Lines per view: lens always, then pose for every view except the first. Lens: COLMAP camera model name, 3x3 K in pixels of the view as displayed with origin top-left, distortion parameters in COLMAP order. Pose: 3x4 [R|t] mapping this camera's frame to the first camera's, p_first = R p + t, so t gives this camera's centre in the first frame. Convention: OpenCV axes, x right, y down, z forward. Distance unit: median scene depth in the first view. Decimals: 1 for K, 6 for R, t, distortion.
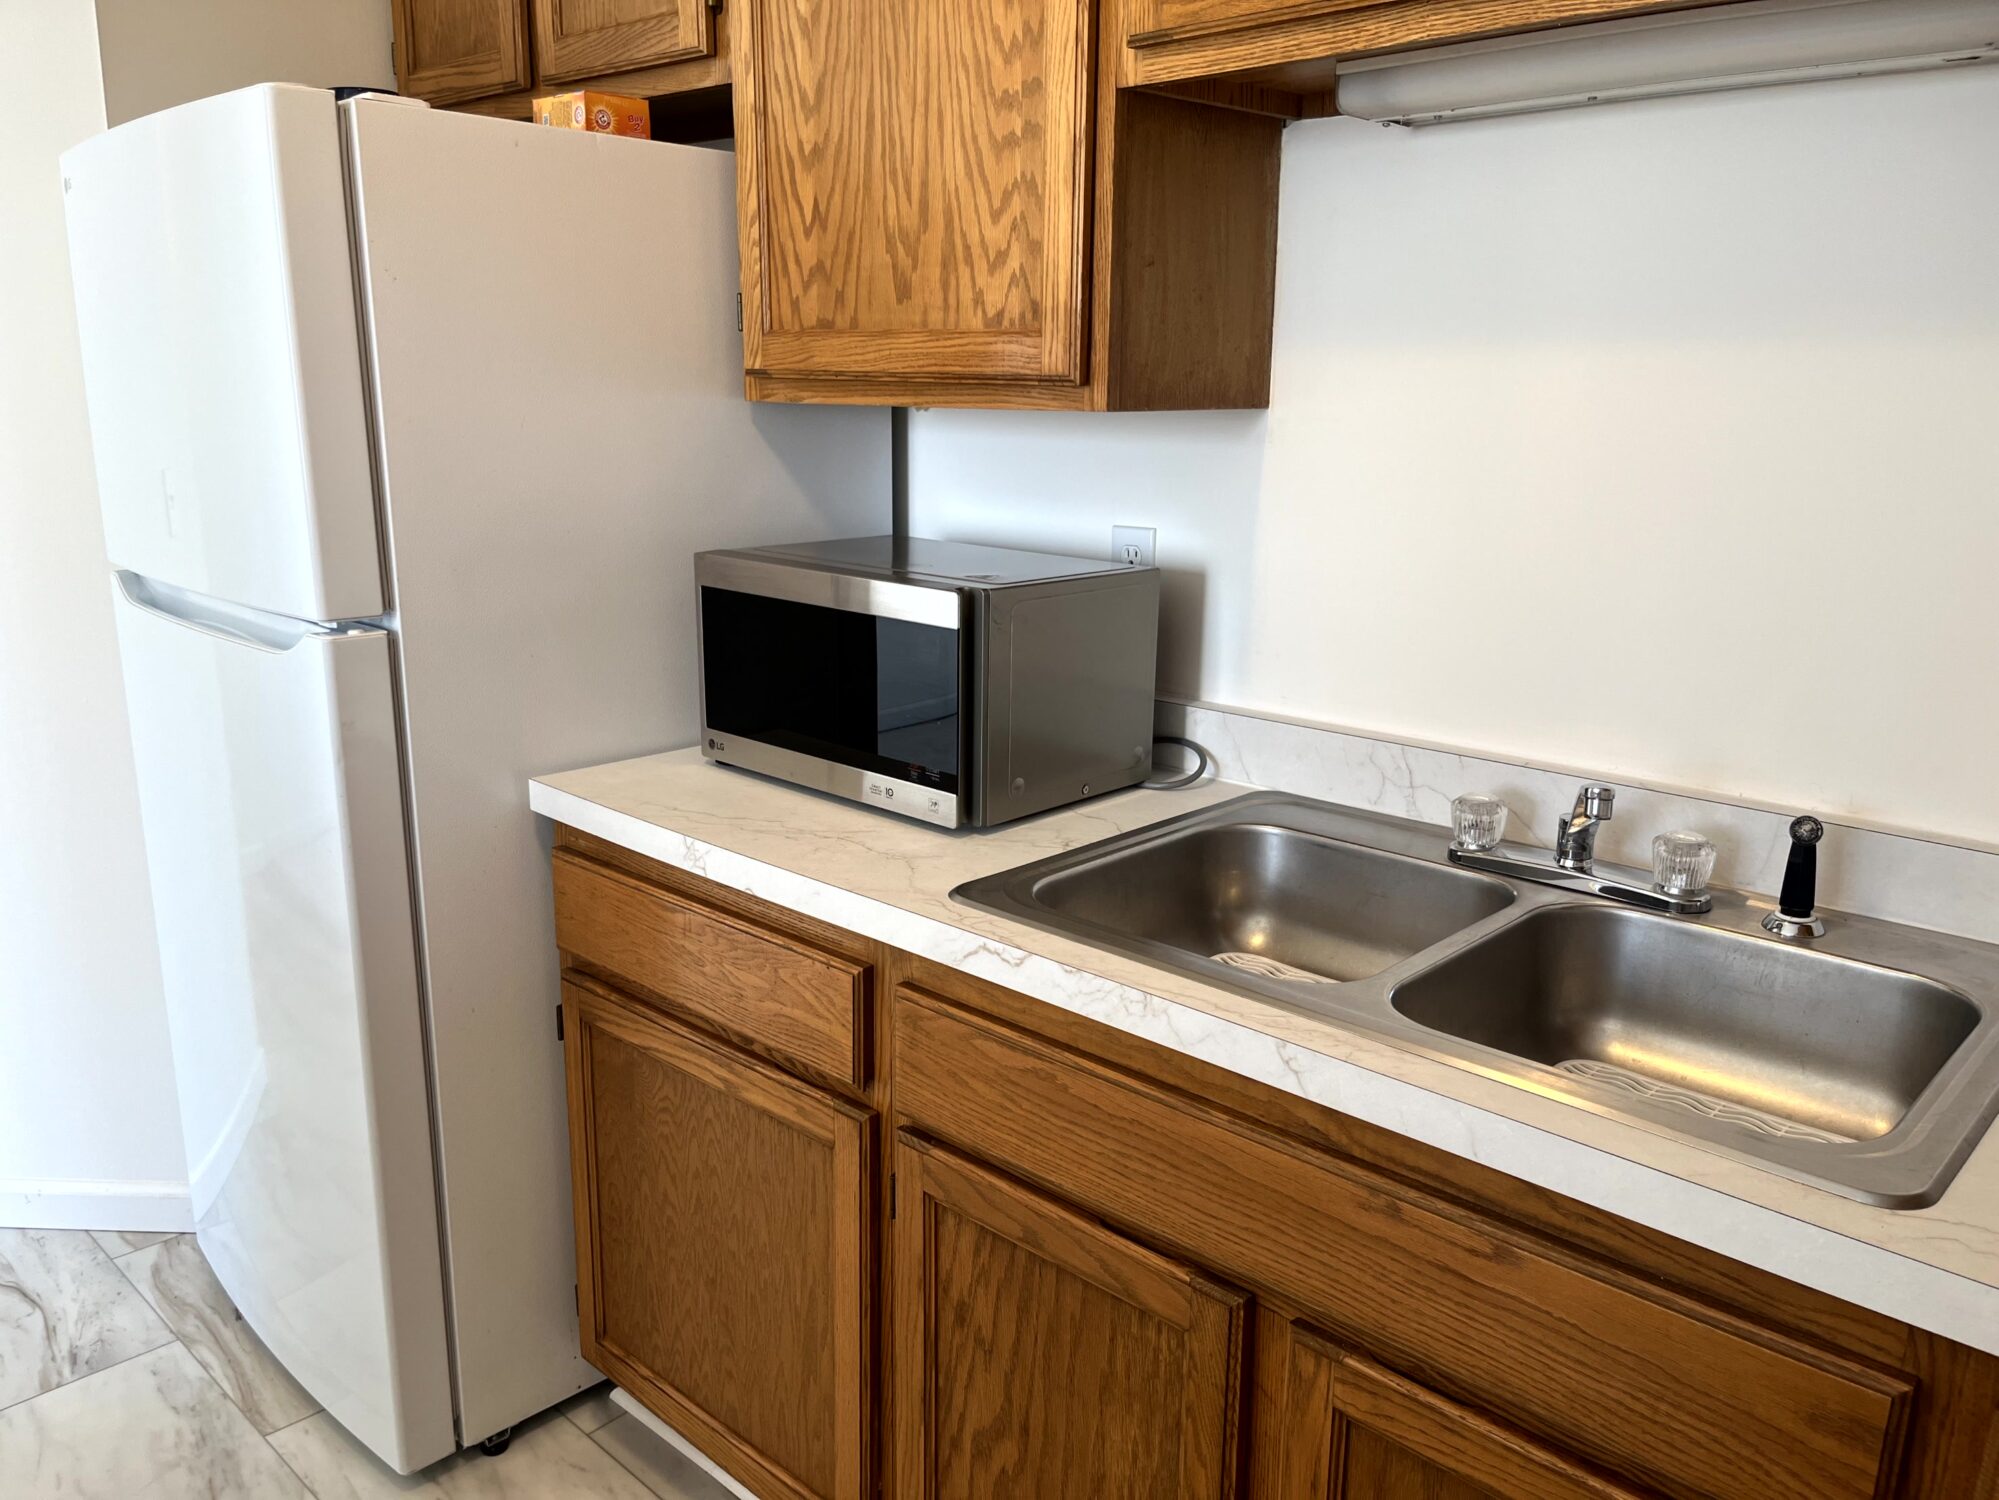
lens RADIAL K [[1513.8, 0, 997.3], [0, 1513.8, 782.3], [0, 0, 1]] dist [0.001503, -0.008003]
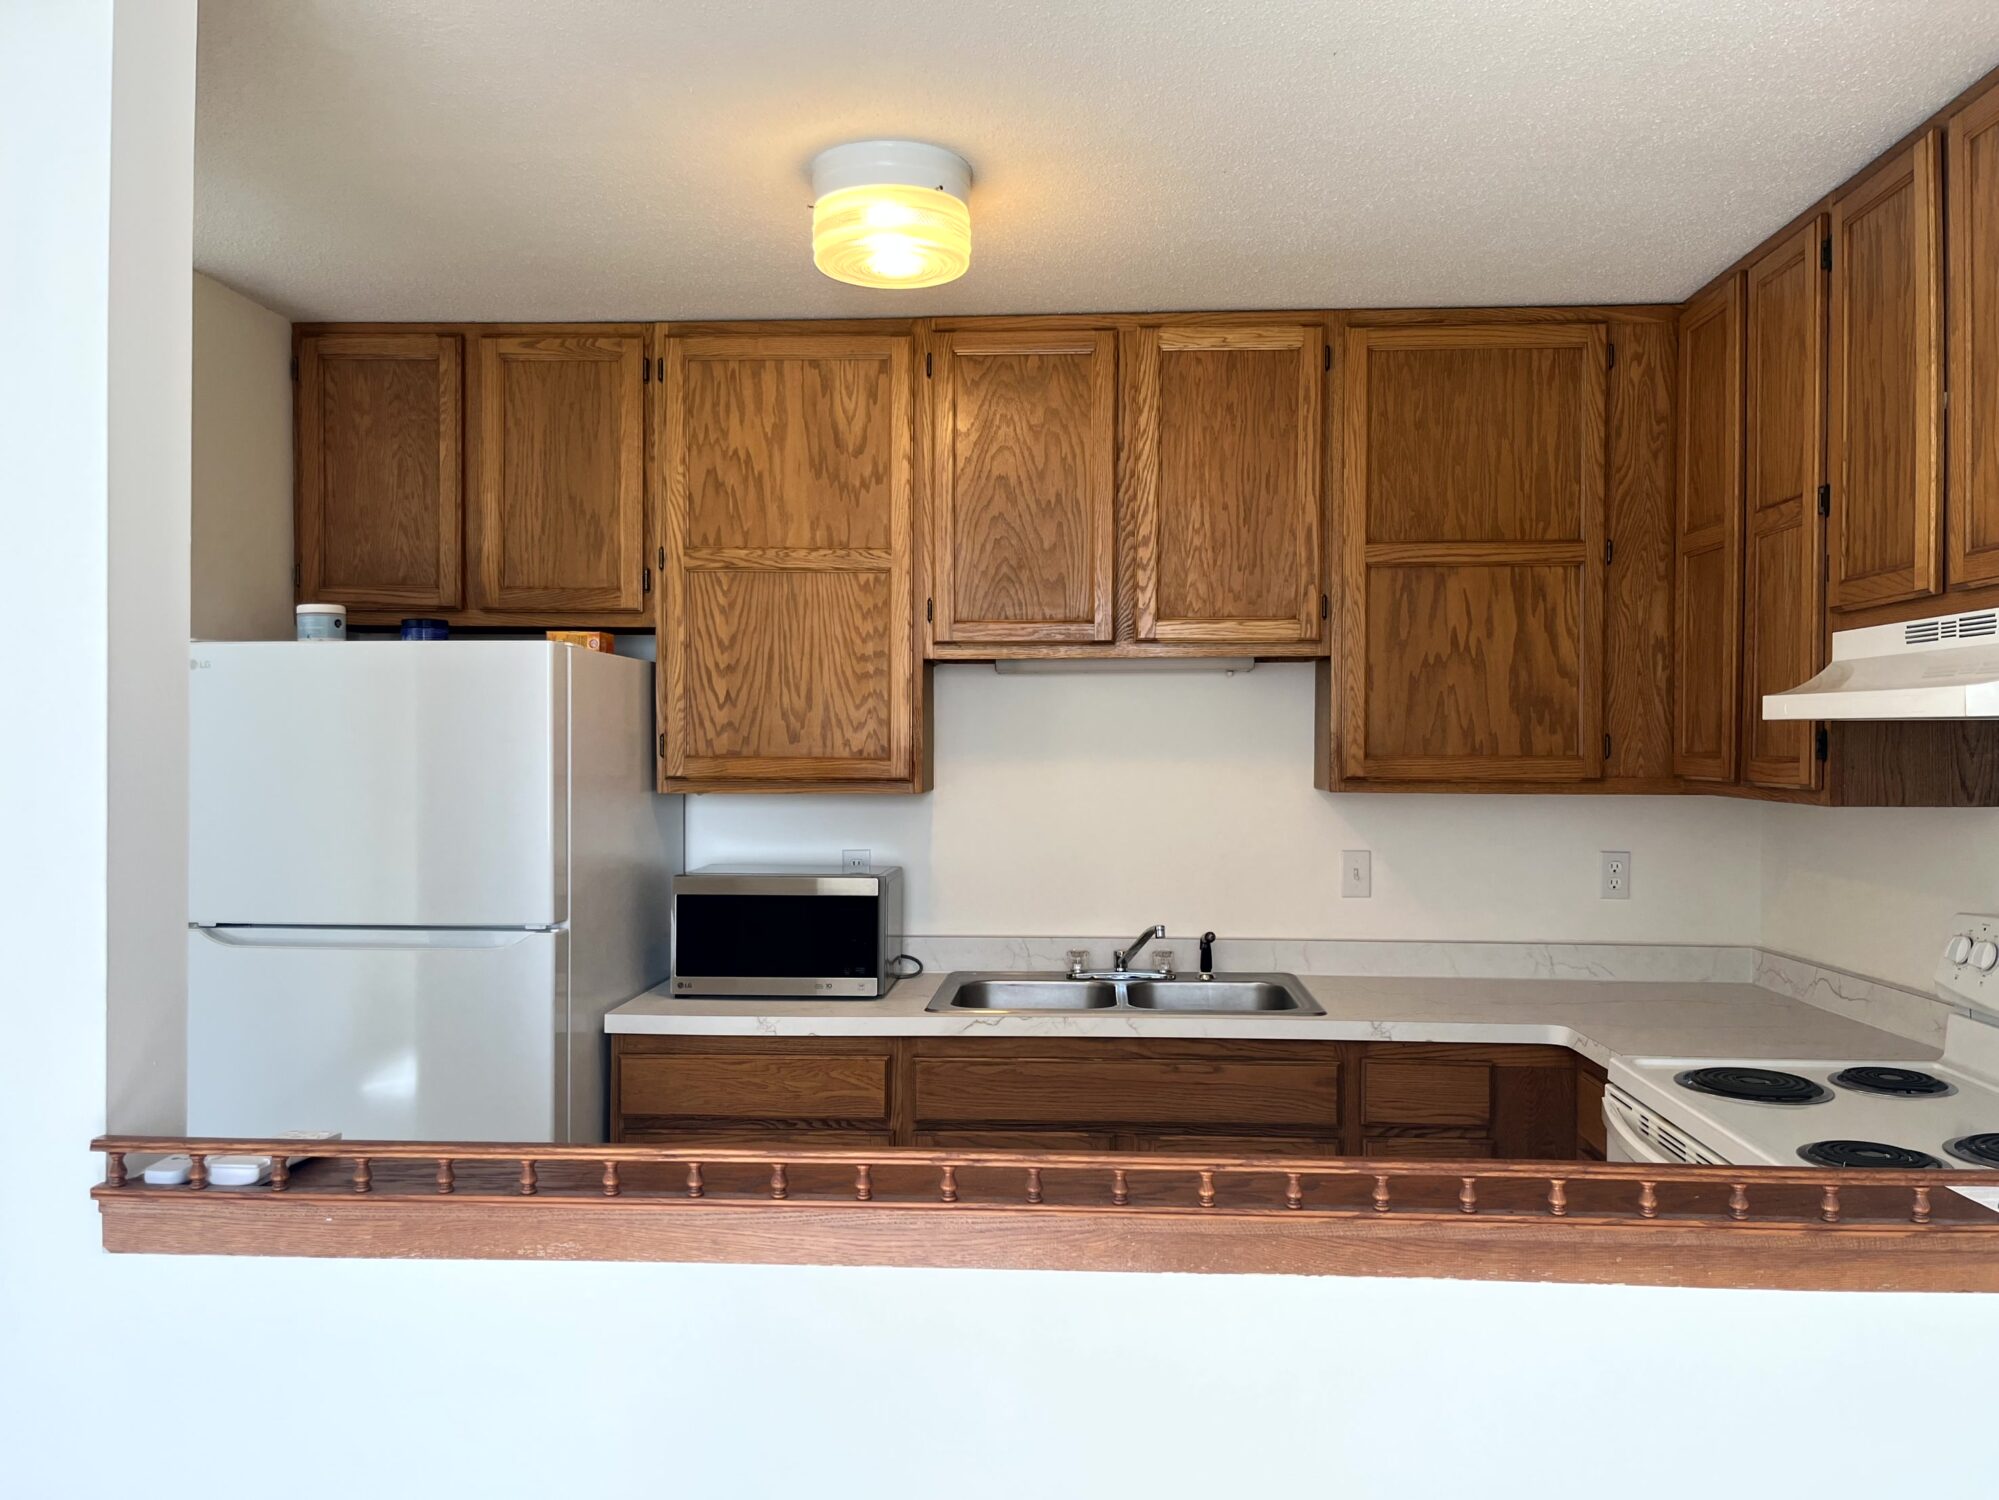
lens RADIAL K [[1505.8, 0, 999.5], [0, 1505.8, 750.0], [0, 0, 1]] dist [0.007651, -0.008219]
pose [[0.764124, -0.015320, 0.644887, -1.174010], [0.174924, 0.967181, -0.184290, 0.111104], [-0.620899, 0.253626, 0.741726, -0.669763]]
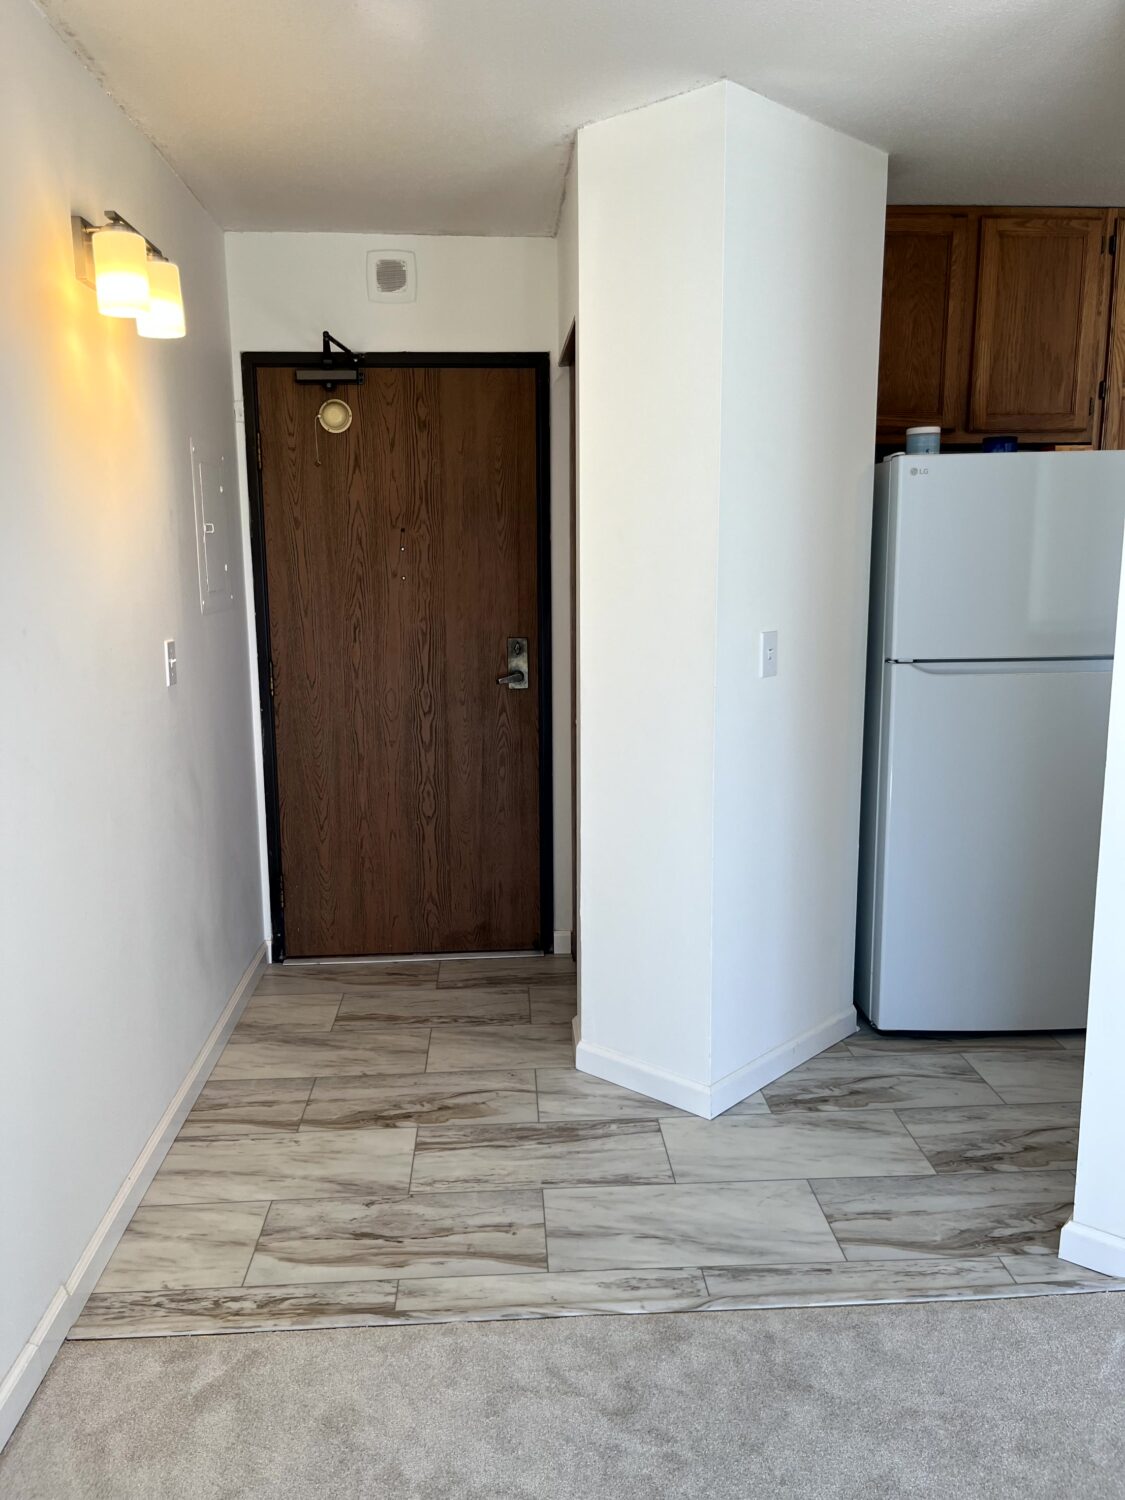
lens RADIAL K [[1129.9, 0, 562.5], [0, 1129.9, 750.0], [0, 0, 1]] dist [0.007651, -0.008219]
pose [[0.689204, -0.152610, 0.708314, -2.503838], [0.214205, 0.976787, 0.002027, -0.165826], [-0.692181, 0.150327, 0.705895, 0.383820]]
